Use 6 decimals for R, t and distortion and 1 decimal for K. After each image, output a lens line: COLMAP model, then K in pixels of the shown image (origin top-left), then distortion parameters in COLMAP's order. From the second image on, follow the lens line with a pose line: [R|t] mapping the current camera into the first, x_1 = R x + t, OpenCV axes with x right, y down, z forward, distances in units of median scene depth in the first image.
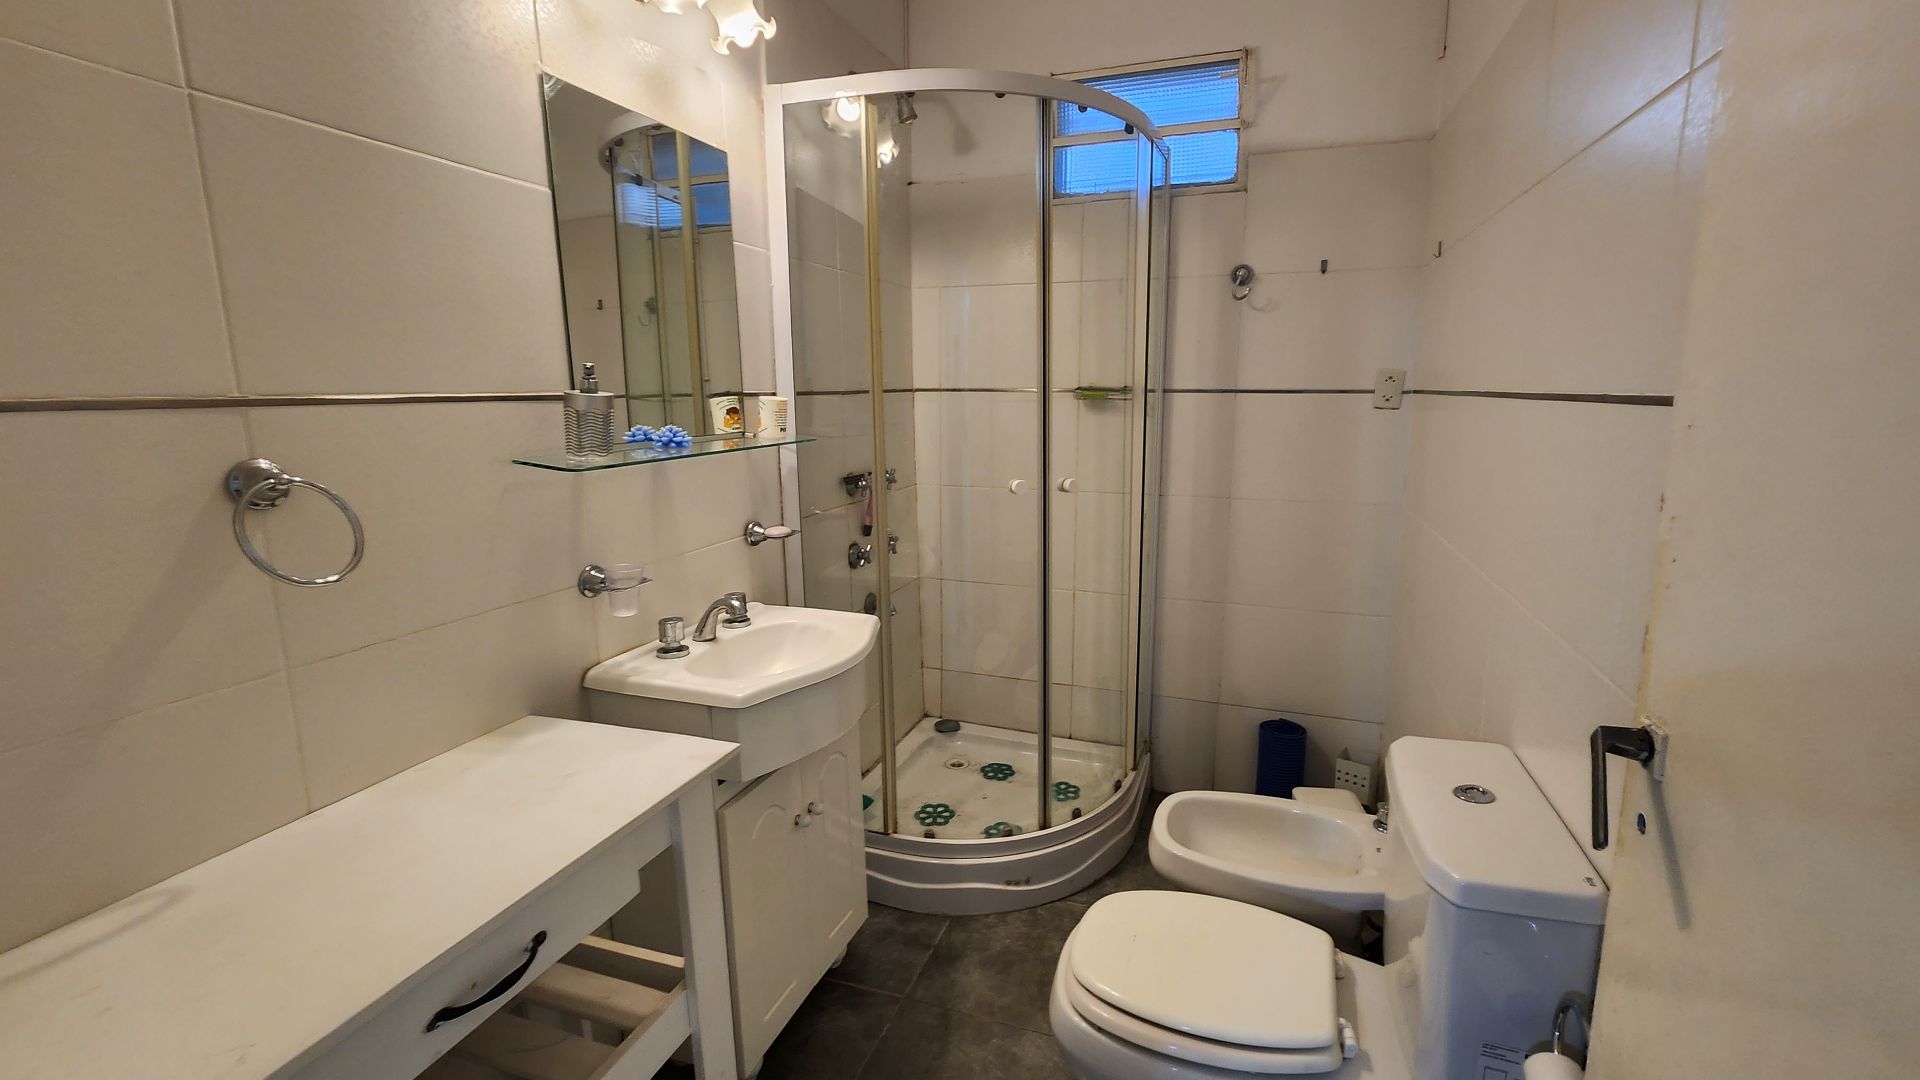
lens RADIAL K [[831.2, 0, 964.8], [0, 831.2, 535.9], [0, 0, 1]] dist [-0.008128, -0.000168]
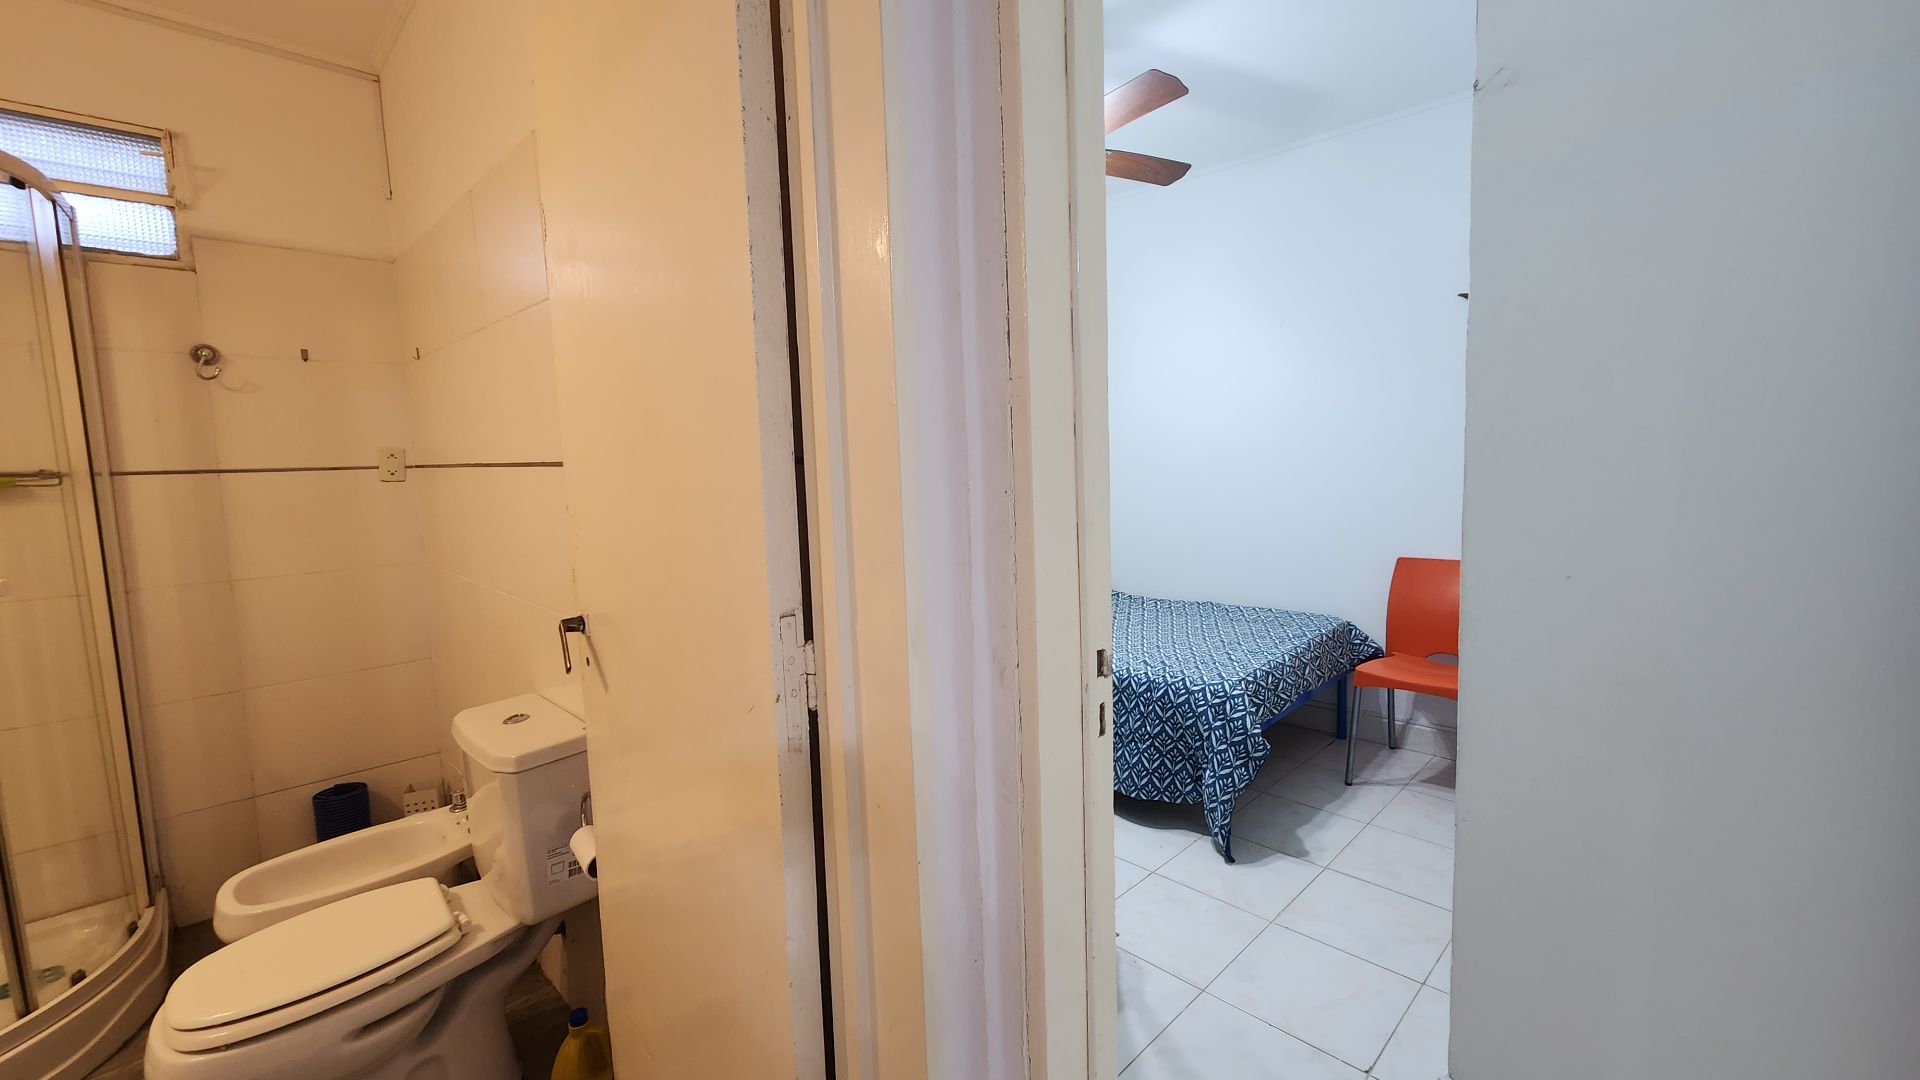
lens RADIAL K [[782.1, 0, 958.9], [0, 782.1, 528.3], [0, 0, 1]] dist [0.001607, 0.000032]
pose [[0.447742, -0.096702, 0.888918, -0.114110], [0.179639, 0.983594, 0.016518, 0.034624], [-0.875932, 0.152288, 0.457767, -0.182427]]
